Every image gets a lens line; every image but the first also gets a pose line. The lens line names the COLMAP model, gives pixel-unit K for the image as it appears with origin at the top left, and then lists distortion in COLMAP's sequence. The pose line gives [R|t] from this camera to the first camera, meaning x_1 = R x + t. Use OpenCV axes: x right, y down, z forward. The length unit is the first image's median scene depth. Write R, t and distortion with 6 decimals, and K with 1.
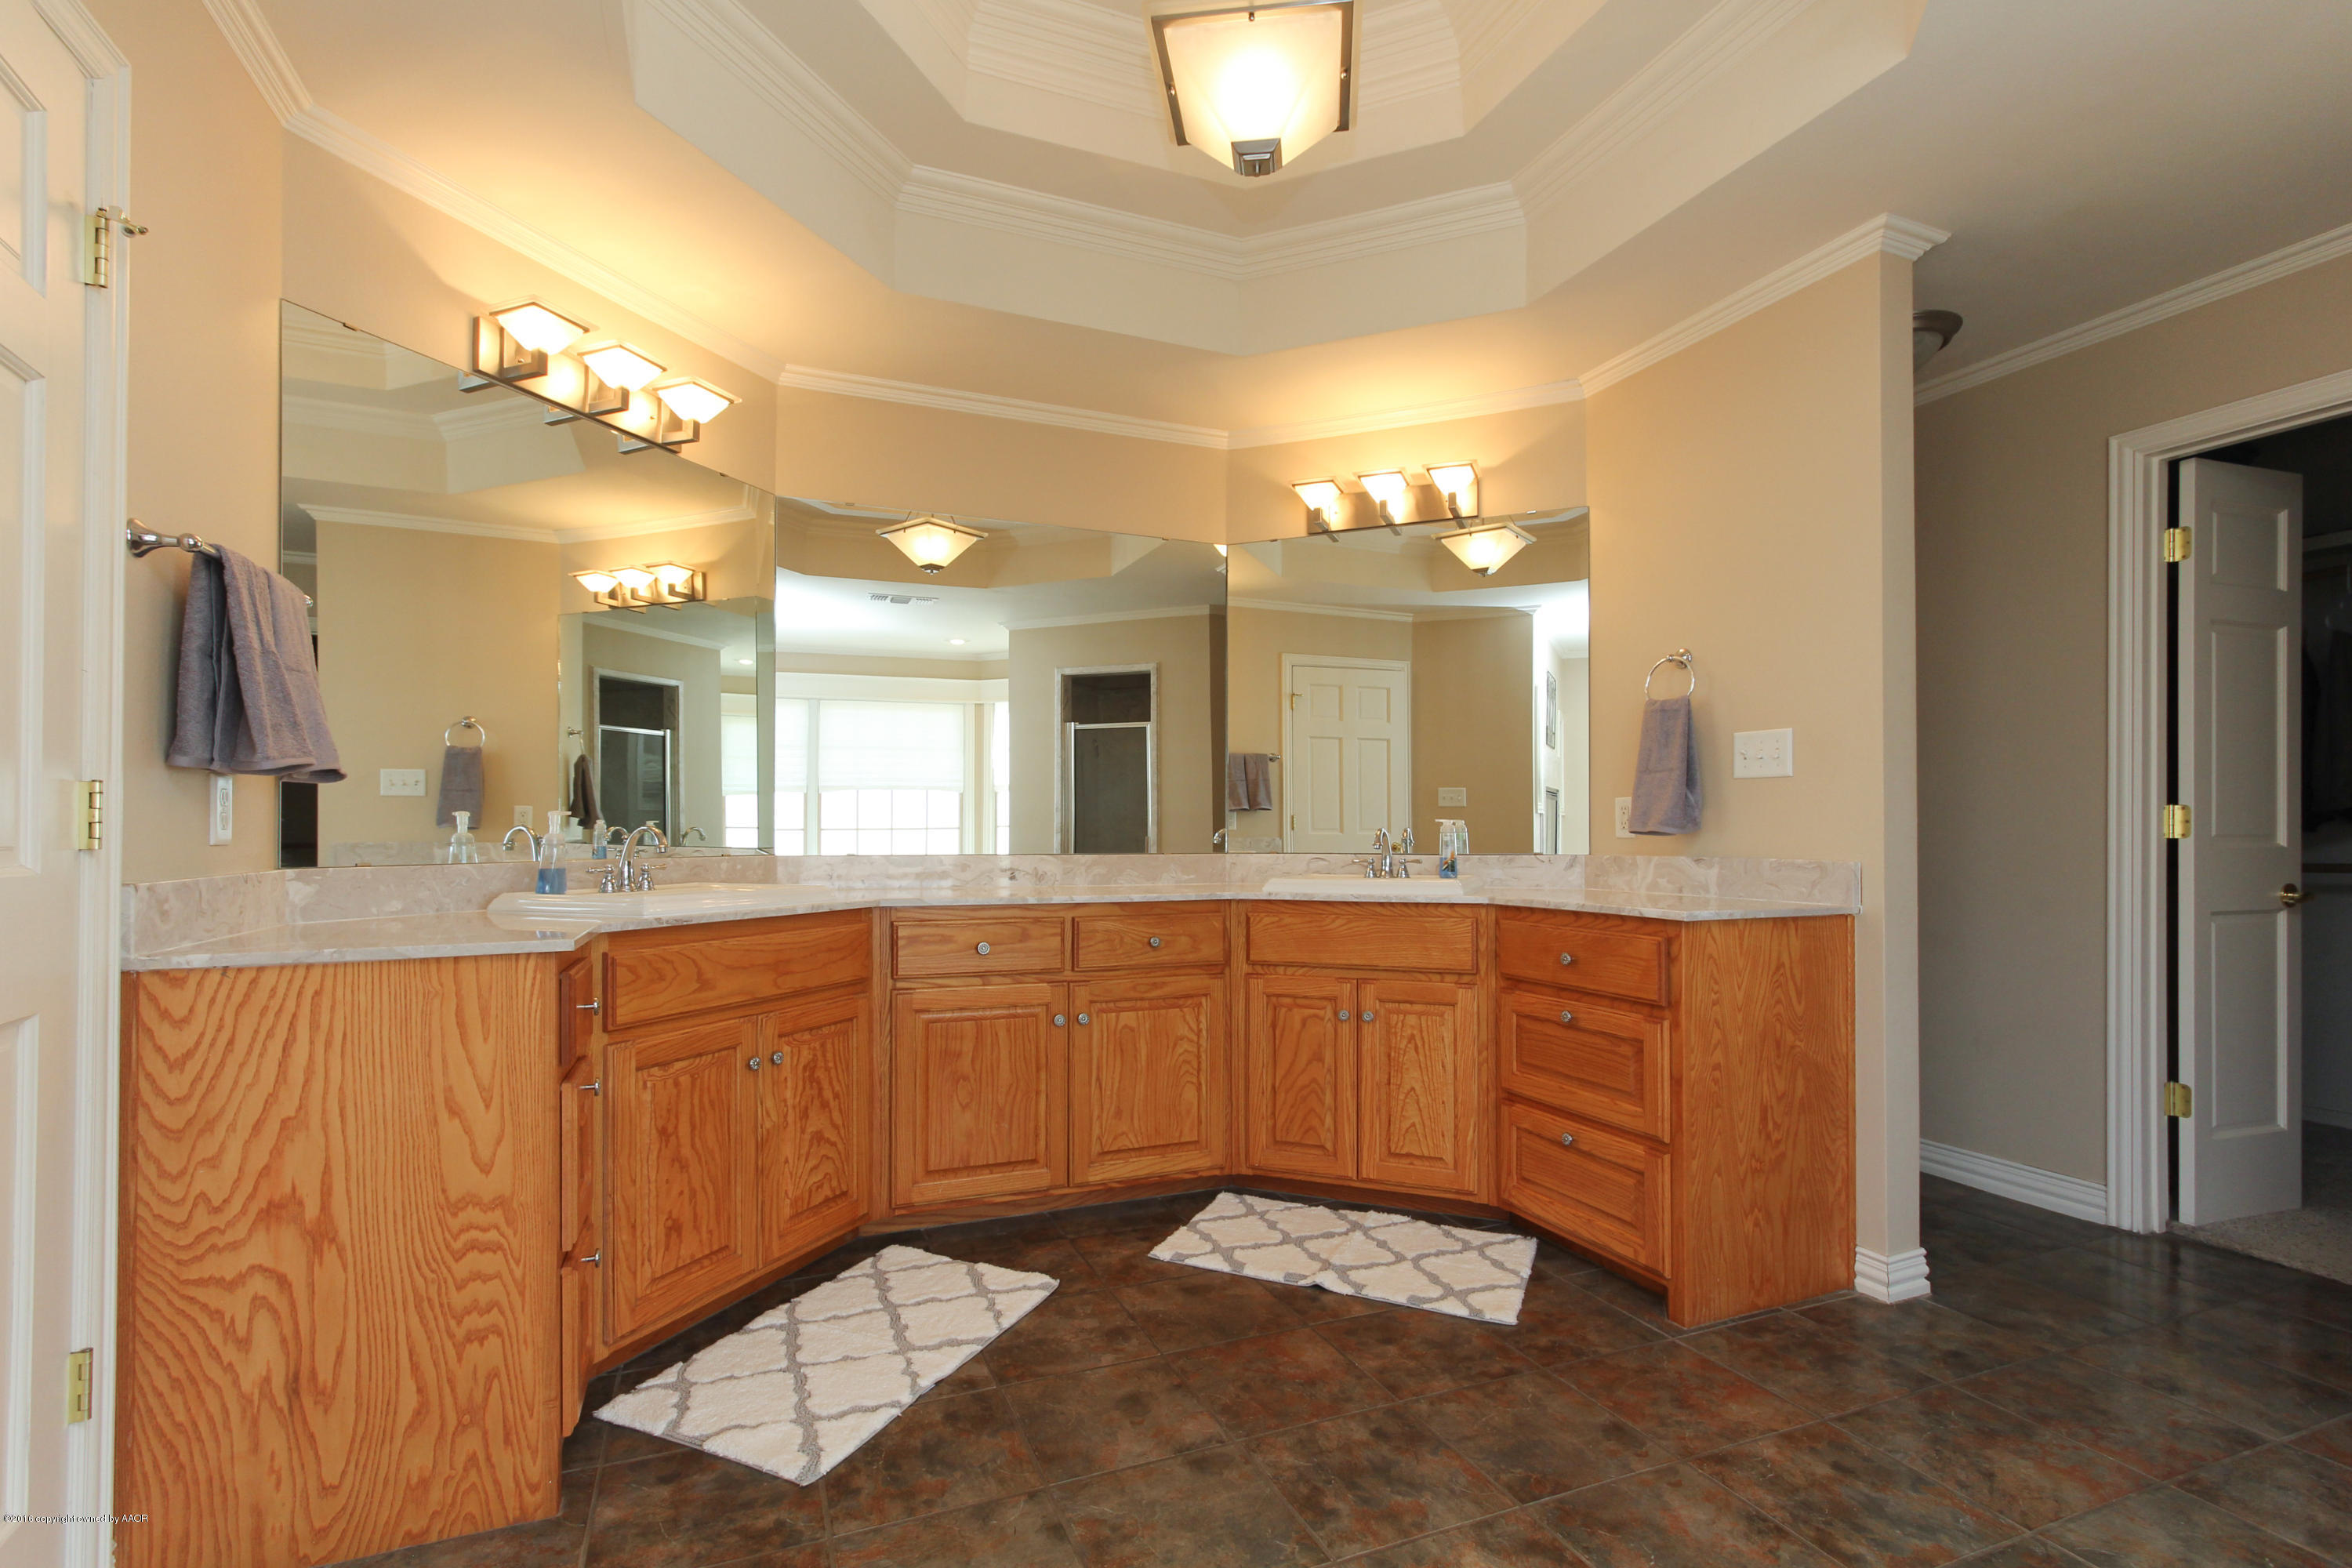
lens RADIAL K [[1080.8, 0, 1164.4], [0, 1080.8, 805.8], [0, 0, 1]] dist [-0.003000, 0.004411]
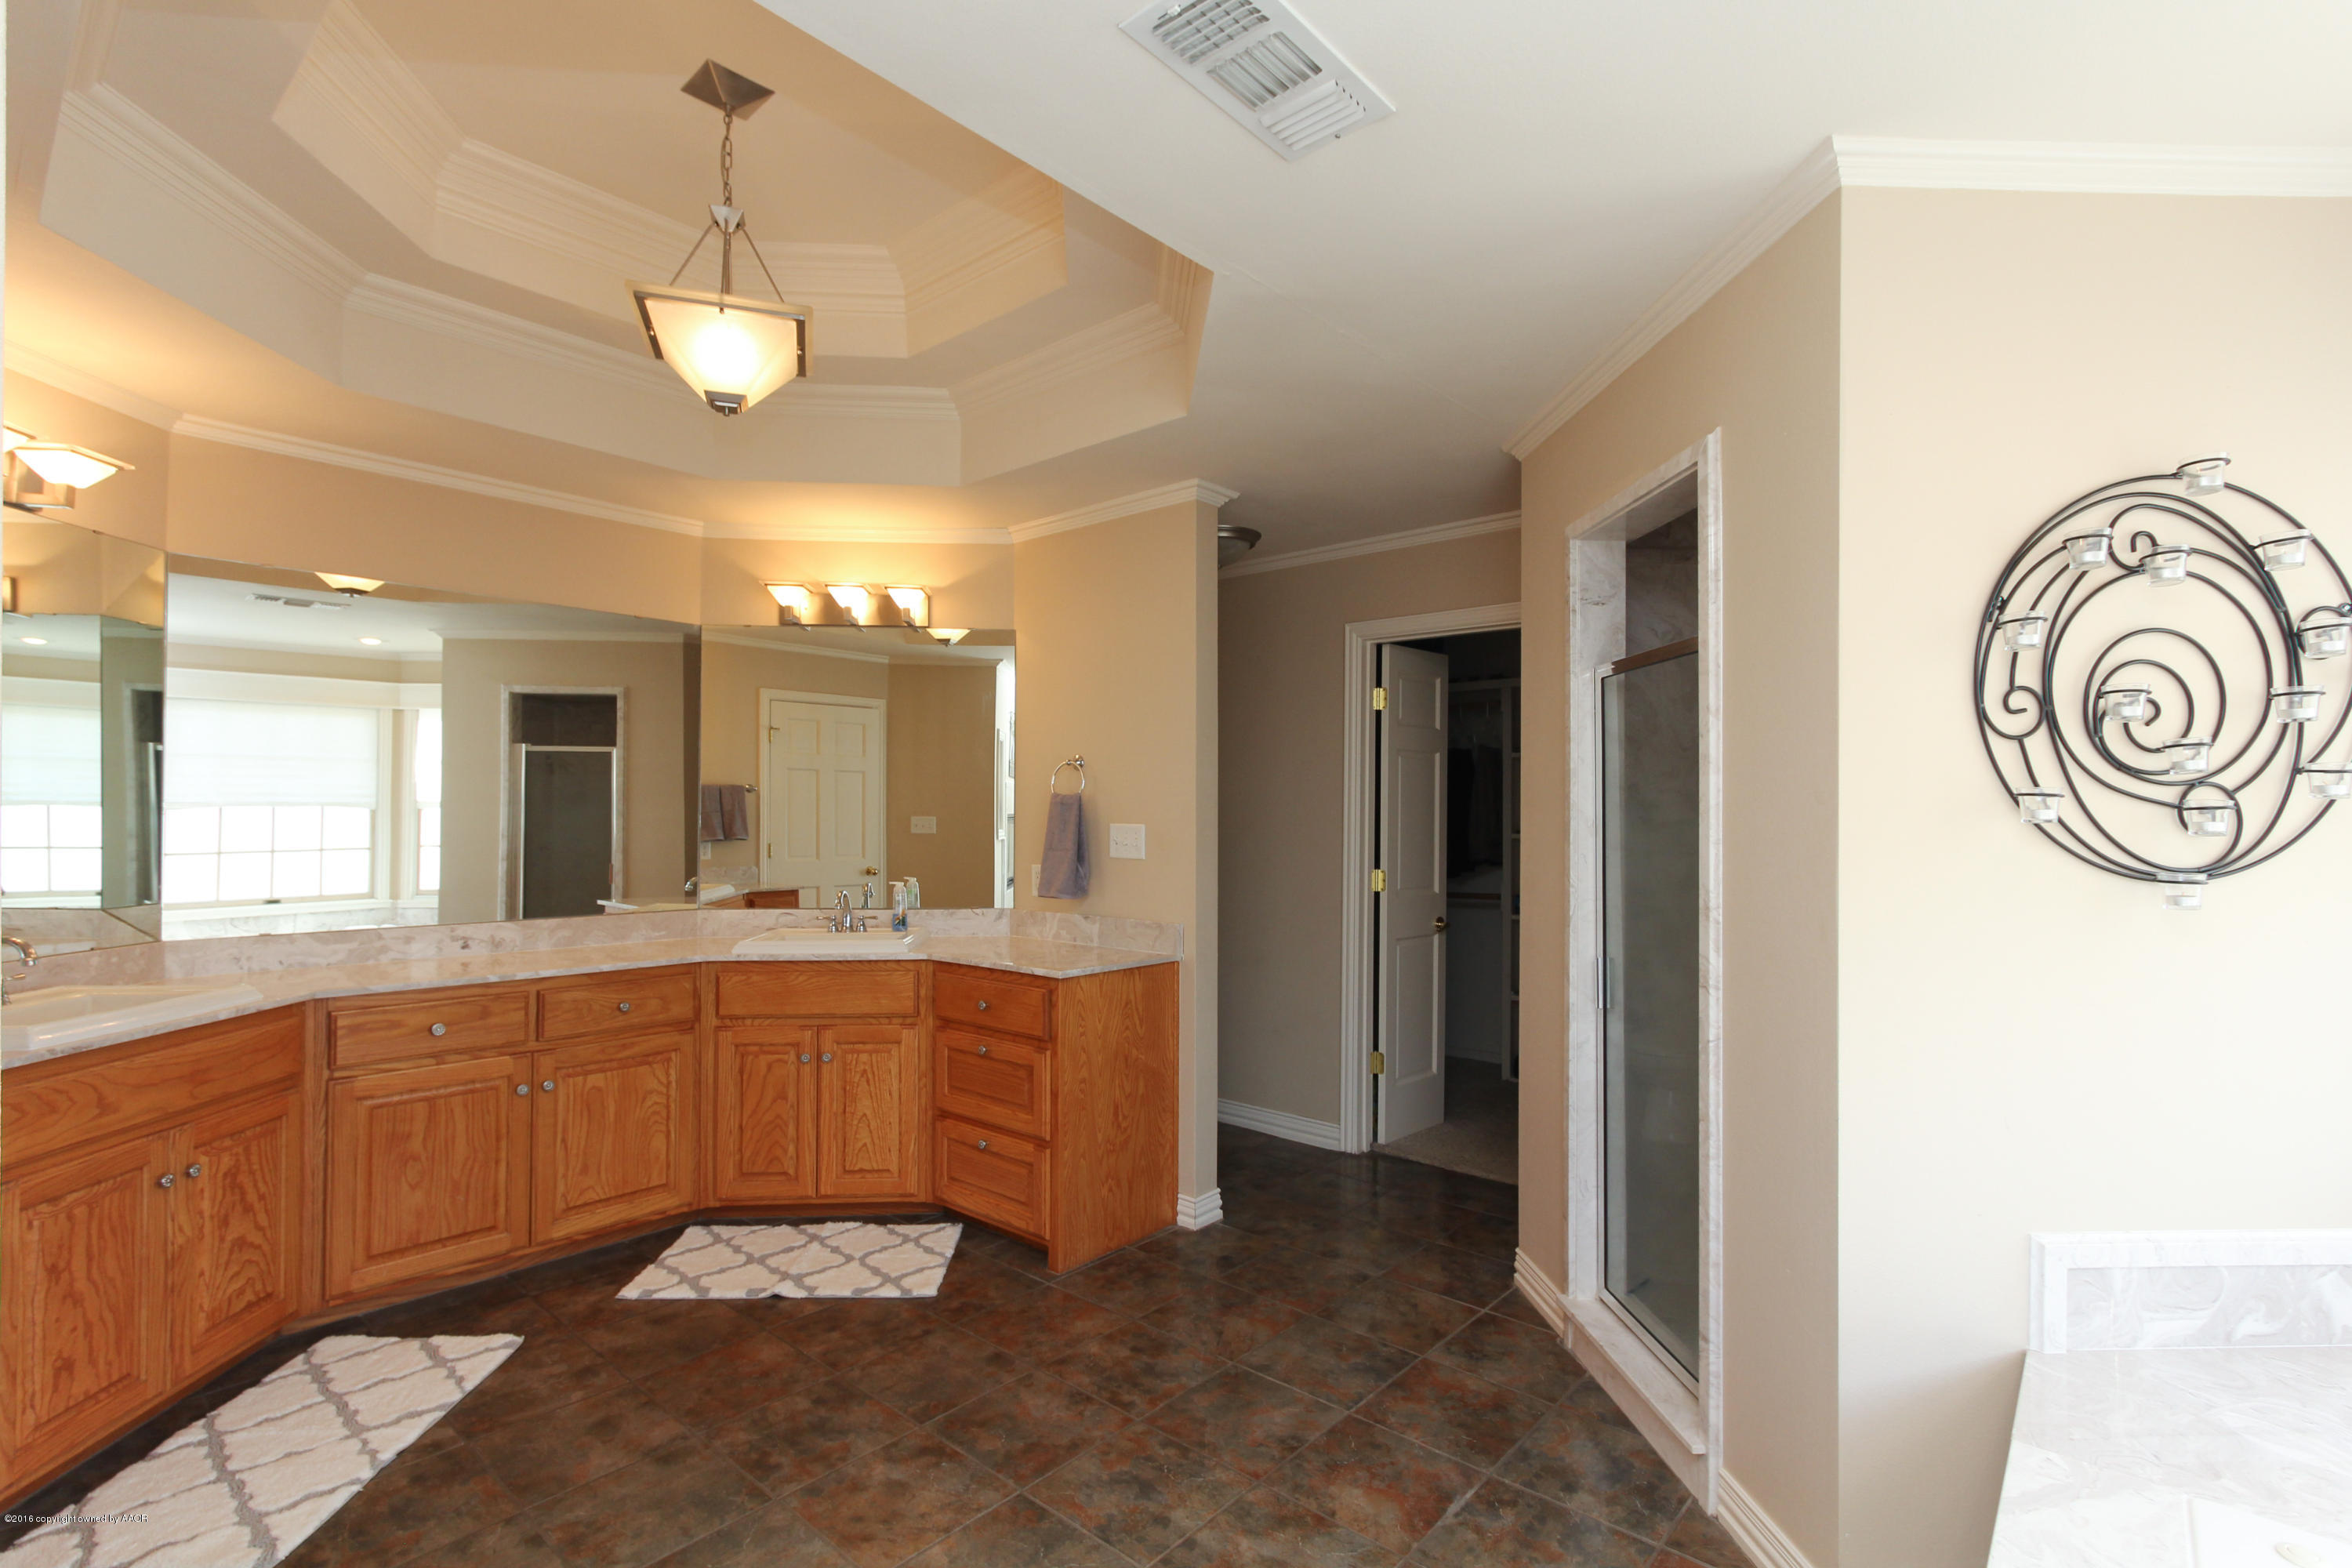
lens RADIAL K [[1080.8, 0, 1164.4], [0, 1080.8, 805.8], [0, 0, 1]] dist [-0.003000, 0.004411]
pose [[0.895727, 0.008144, 0.444530, -0.008635], [-0.013181, 0.999879, 0.008242, -0.113599], [-0.444410, -0.013242, 0.895726, -0.256967]]
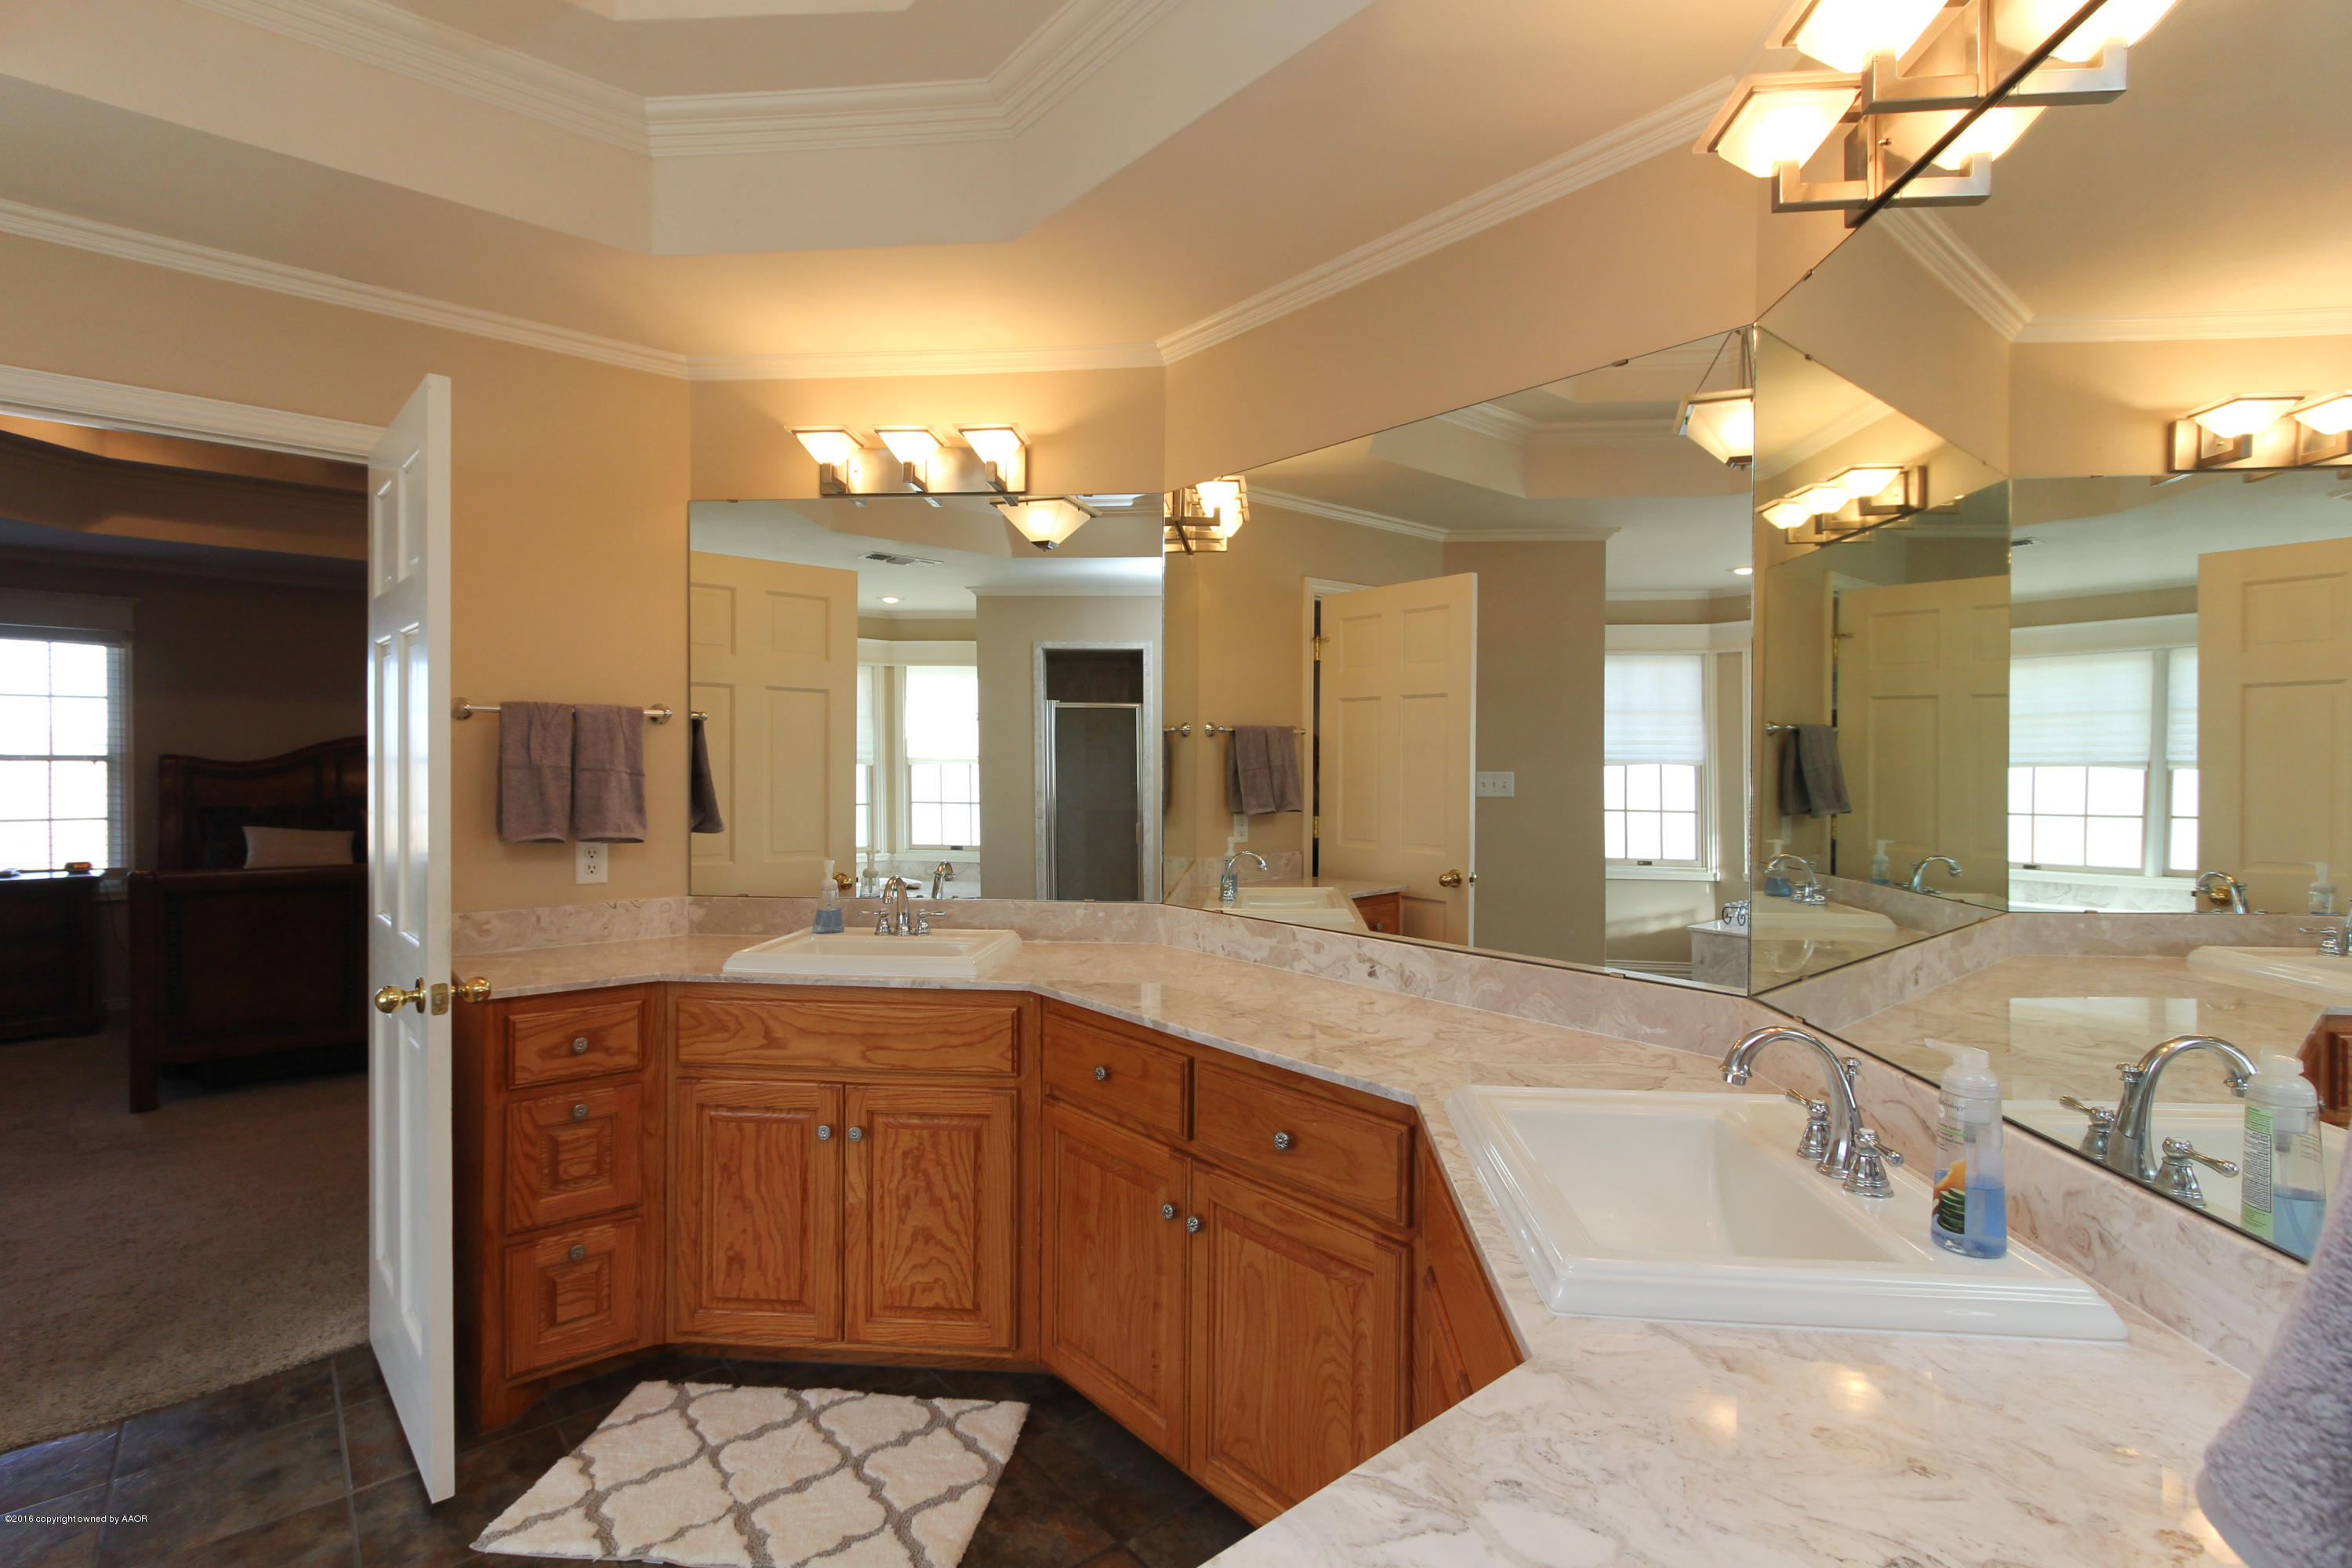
lens RADIAL K [[1104.1, 0, 1175.3], [0, 1104.1, 735.4], [0, 0, 1]] dist [-0.002716, 0.003718]
pose [[0.309690, -0.019923, -0.950629, 0.666828], [0.018120, 0.999723, -0.015049, -0.102504], [0.950665, -0.012565, 0.309965, 0.947689]]
